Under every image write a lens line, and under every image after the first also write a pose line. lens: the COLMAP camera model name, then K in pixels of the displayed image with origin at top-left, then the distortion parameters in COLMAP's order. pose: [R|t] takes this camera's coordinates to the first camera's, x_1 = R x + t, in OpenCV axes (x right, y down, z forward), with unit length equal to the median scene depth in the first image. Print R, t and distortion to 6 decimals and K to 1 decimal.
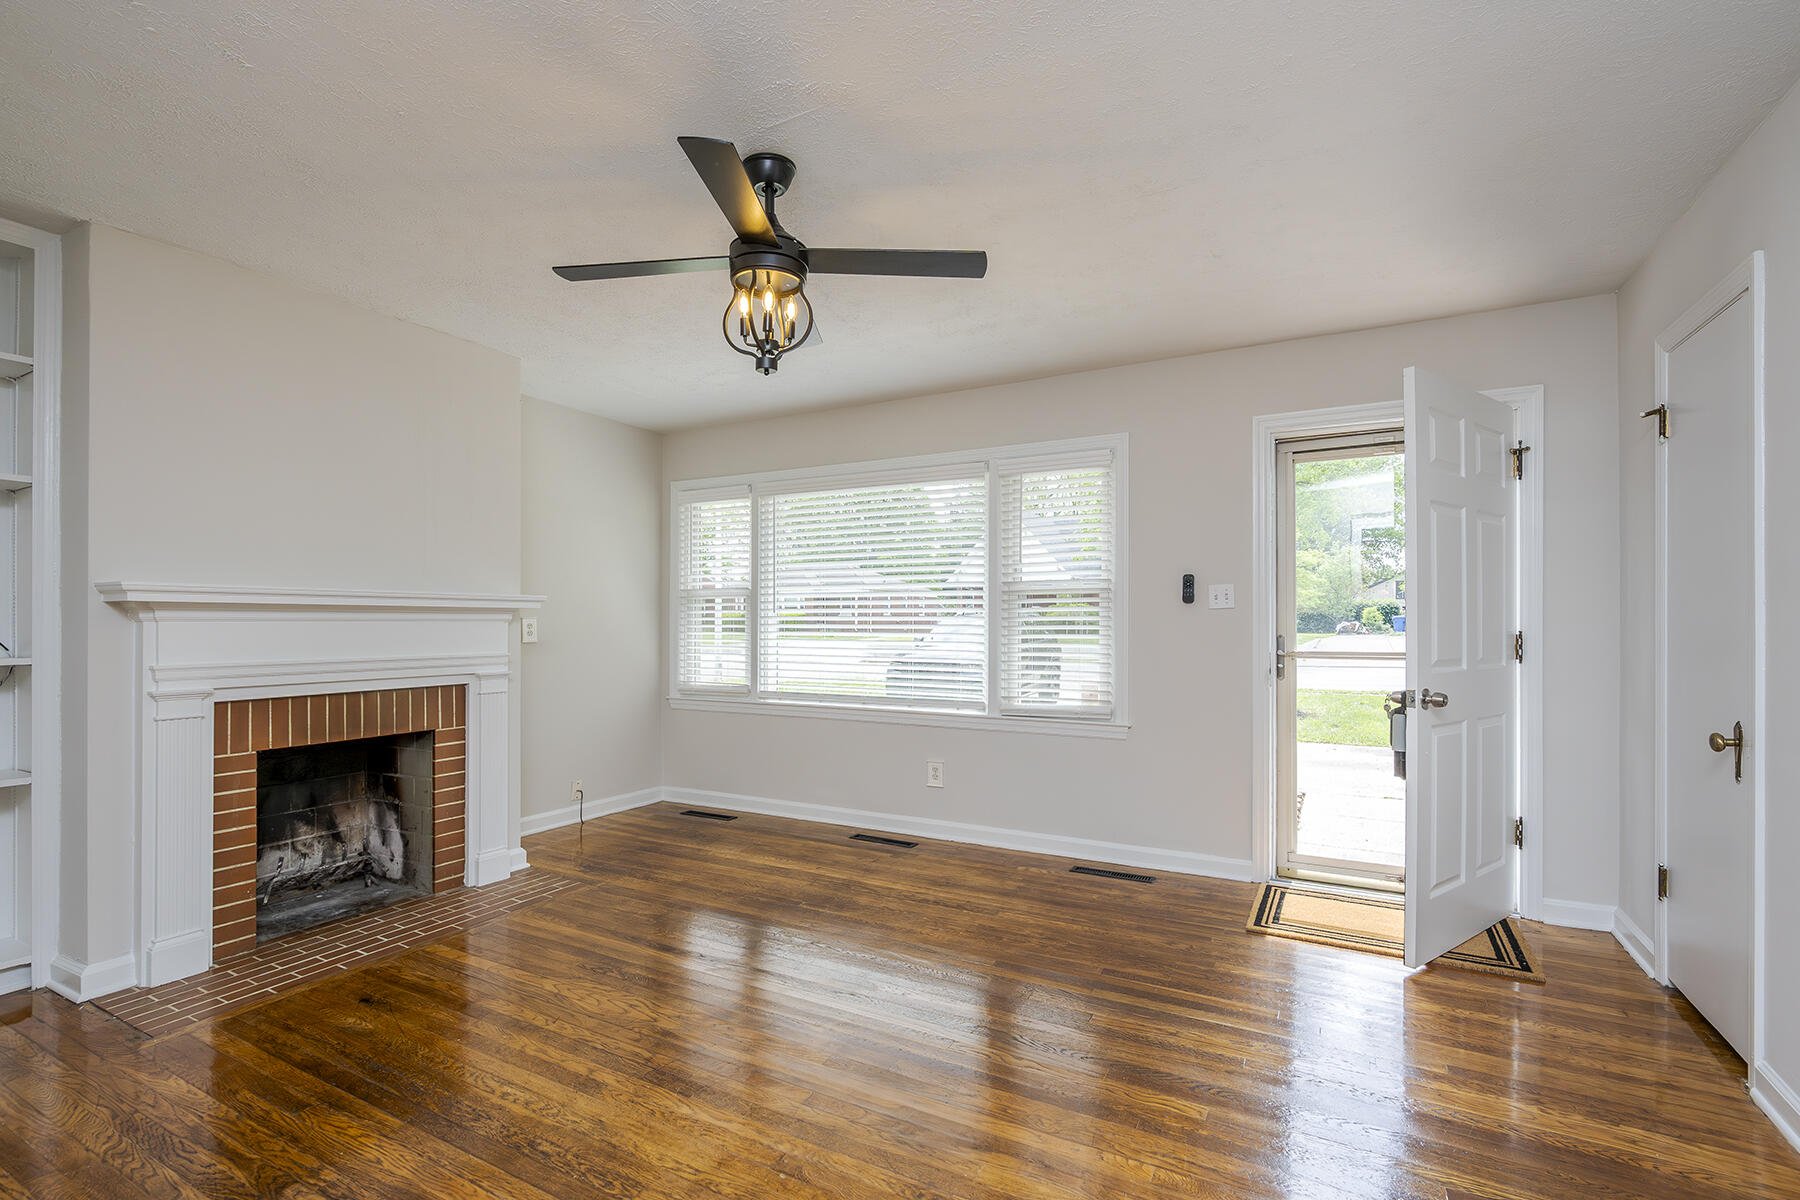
lens RADIAL K [[829.0, 0, 893.2], [0, 829.0, 612.2], [0, 0, 1]] dist [-0.001400, 0.000174]
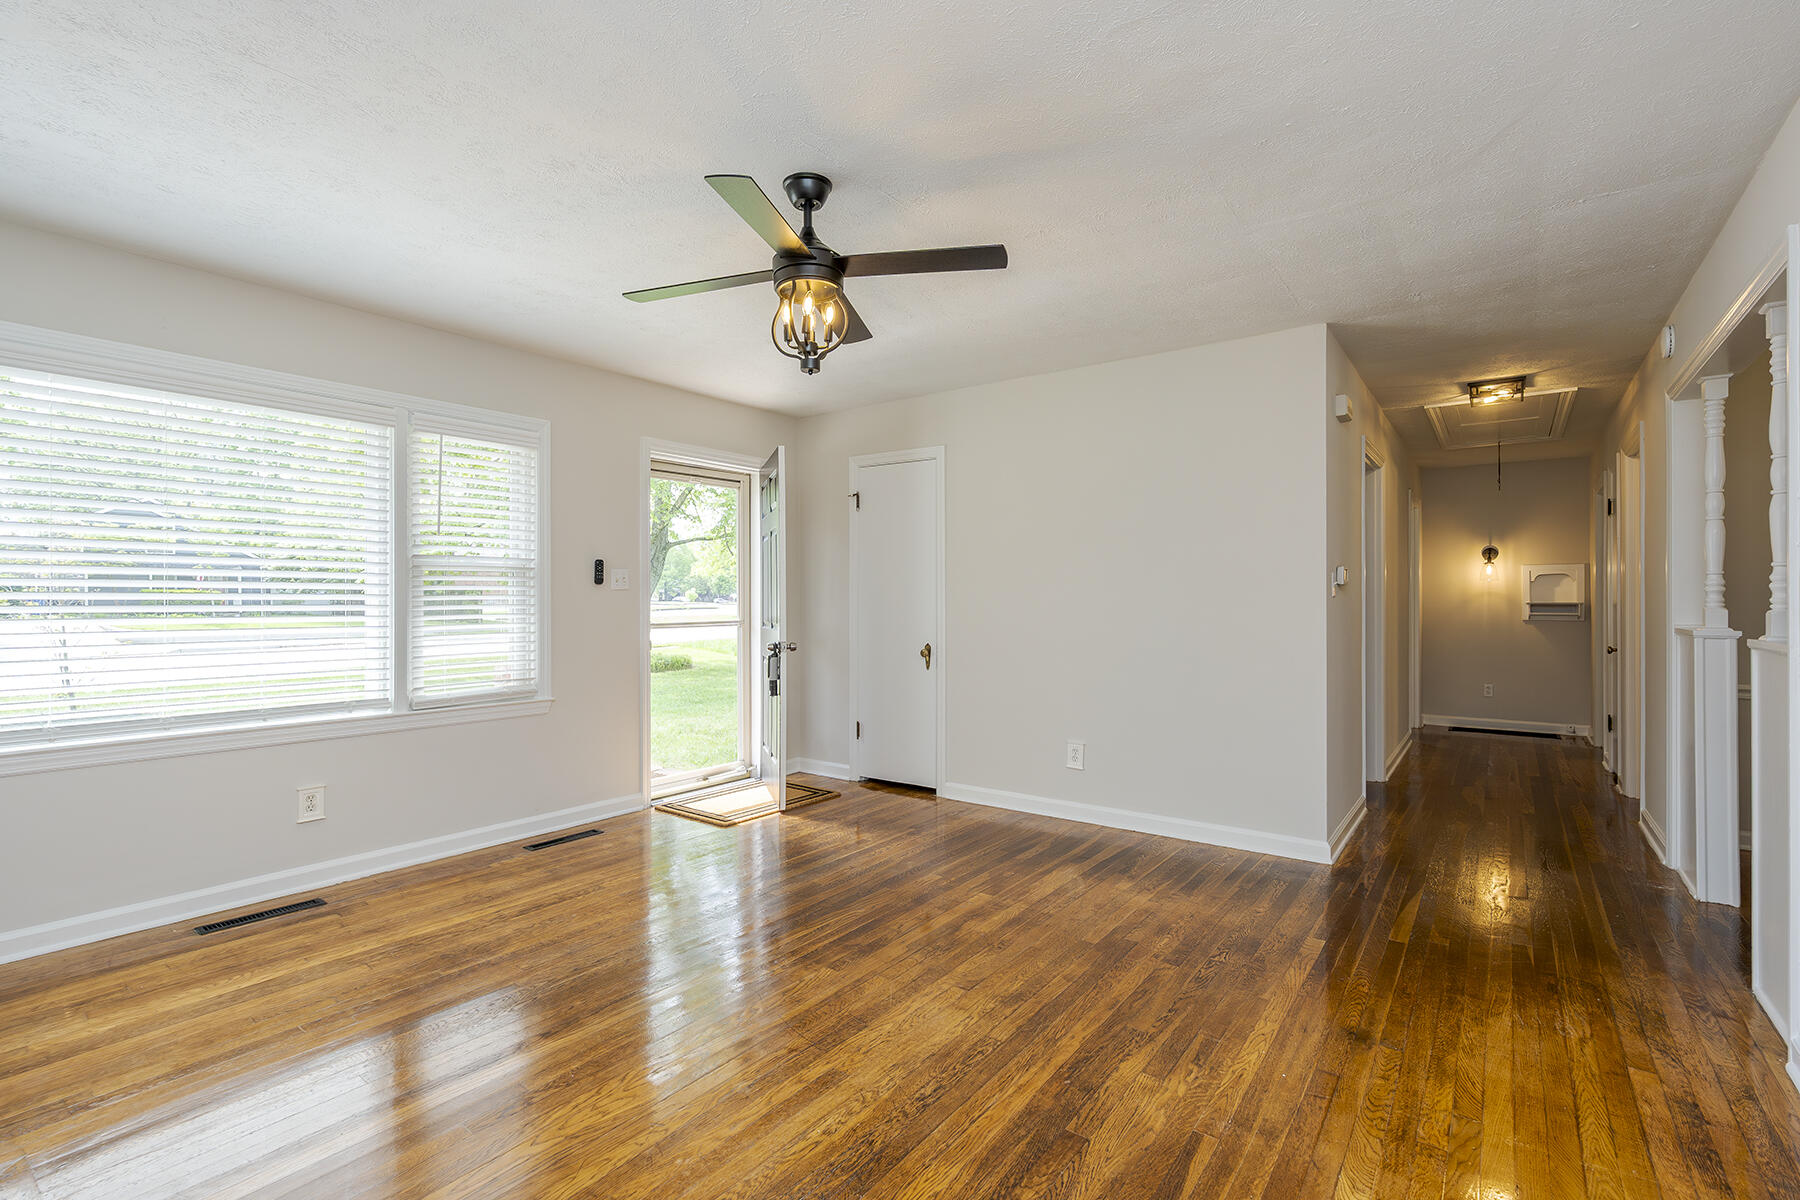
lens RADIAL K [[829.0, 0, 892.3], [0, 829.0, 599.5], [0, 0, 1]] dist [-0.001400, 0.000174]
pose [[0.137507, 0.002631, 0.990497, -0.709944], [-0.008332, 0.999964, -0.001500, 0.007761], [-0.990466, -0.008047, 0.137524, 0.432214]]
